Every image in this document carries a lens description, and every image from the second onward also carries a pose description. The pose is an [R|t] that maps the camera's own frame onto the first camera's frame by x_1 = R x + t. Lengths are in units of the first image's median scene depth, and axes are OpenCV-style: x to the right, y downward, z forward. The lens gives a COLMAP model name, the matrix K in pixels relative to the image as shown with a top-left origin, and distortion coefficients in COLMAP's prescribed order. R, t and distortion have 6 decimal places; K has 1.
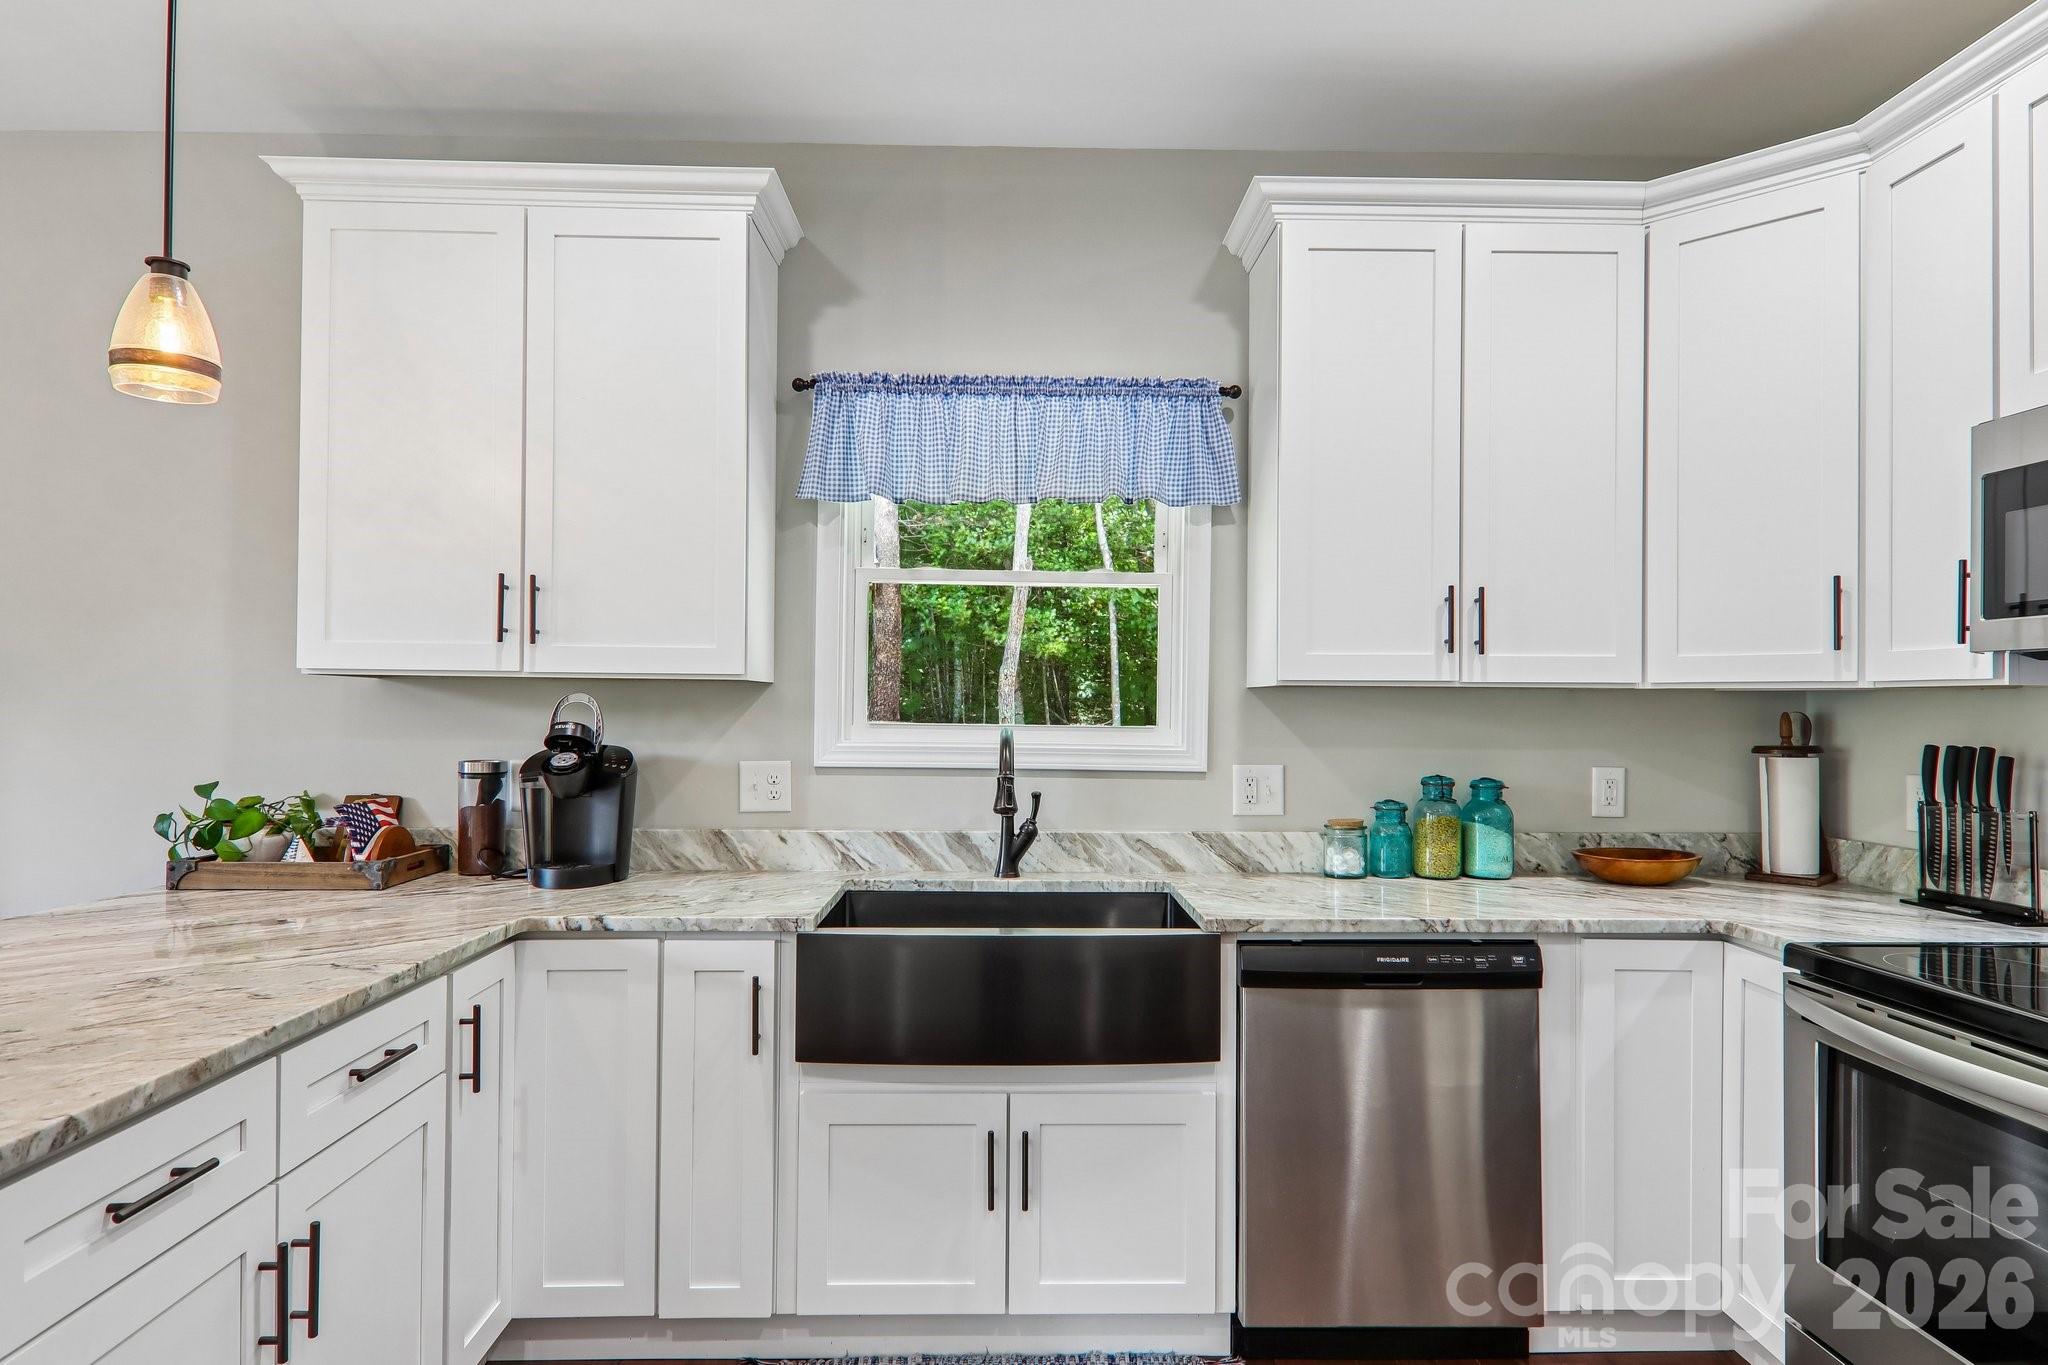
lens RADIAL K [[1127.7, 0, 1026.2], [0, 1127.7, 692.3], [0, 0, 1]] dist [0.013272, -0.001309]
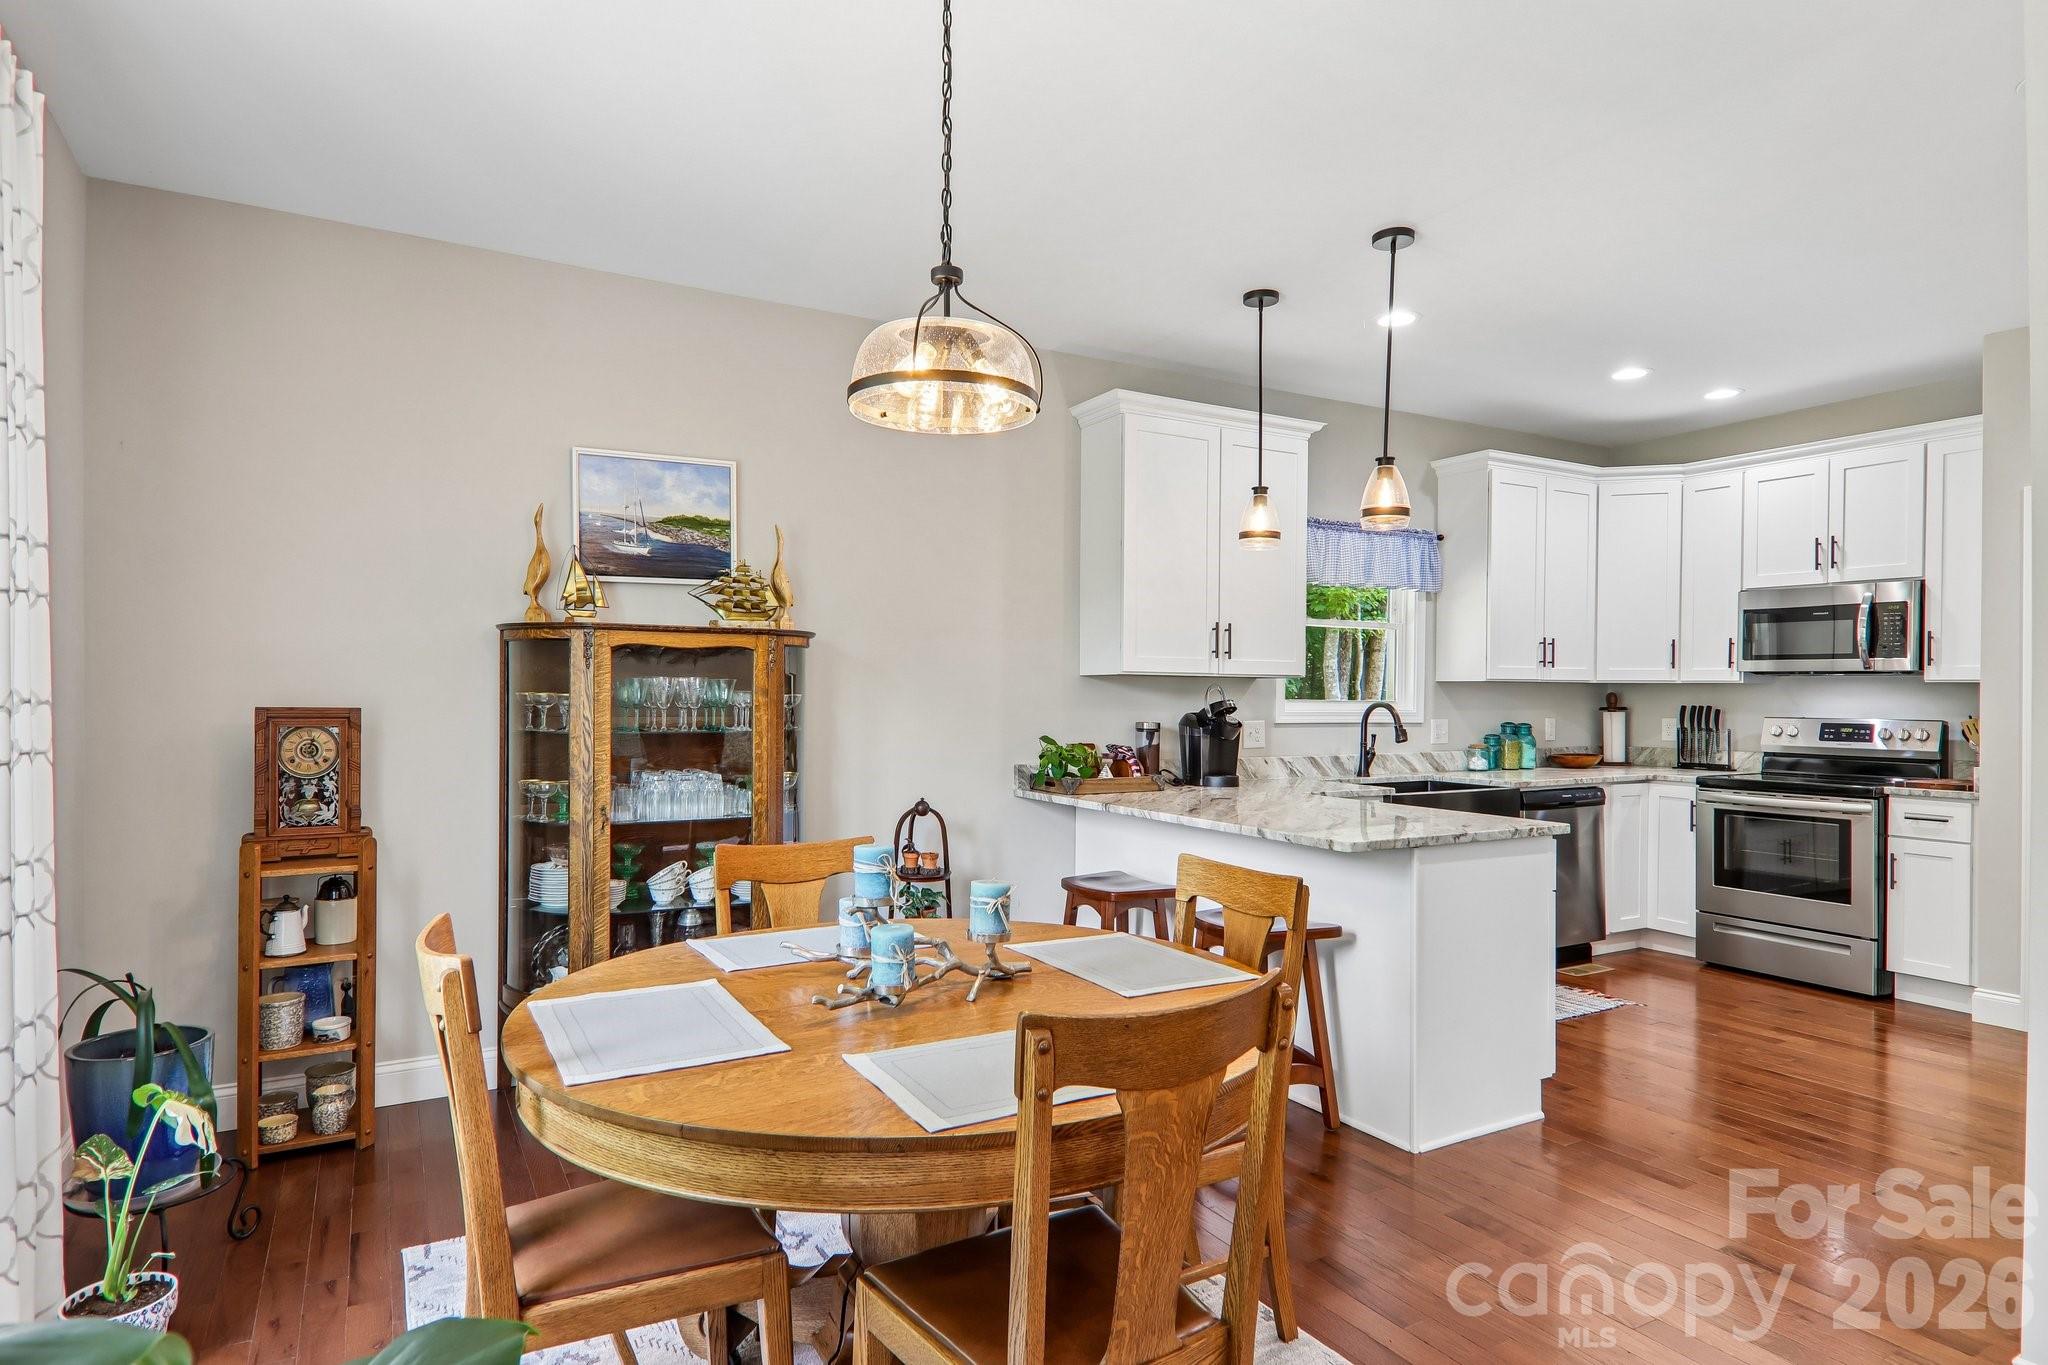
lens RADIAL K [[1145.5, 0, 1029.7], [0, 1145.5, 723.2], [0, 0, 1]] dist [0.030757, -0.020895]
pose [[0.878289, -0.015158, 0.477890, -1.534097], [-0.004549, 0.999187, 0.040053, -0.009683], [-0.478109, -0.037352, 0.877506, -0.509211]]
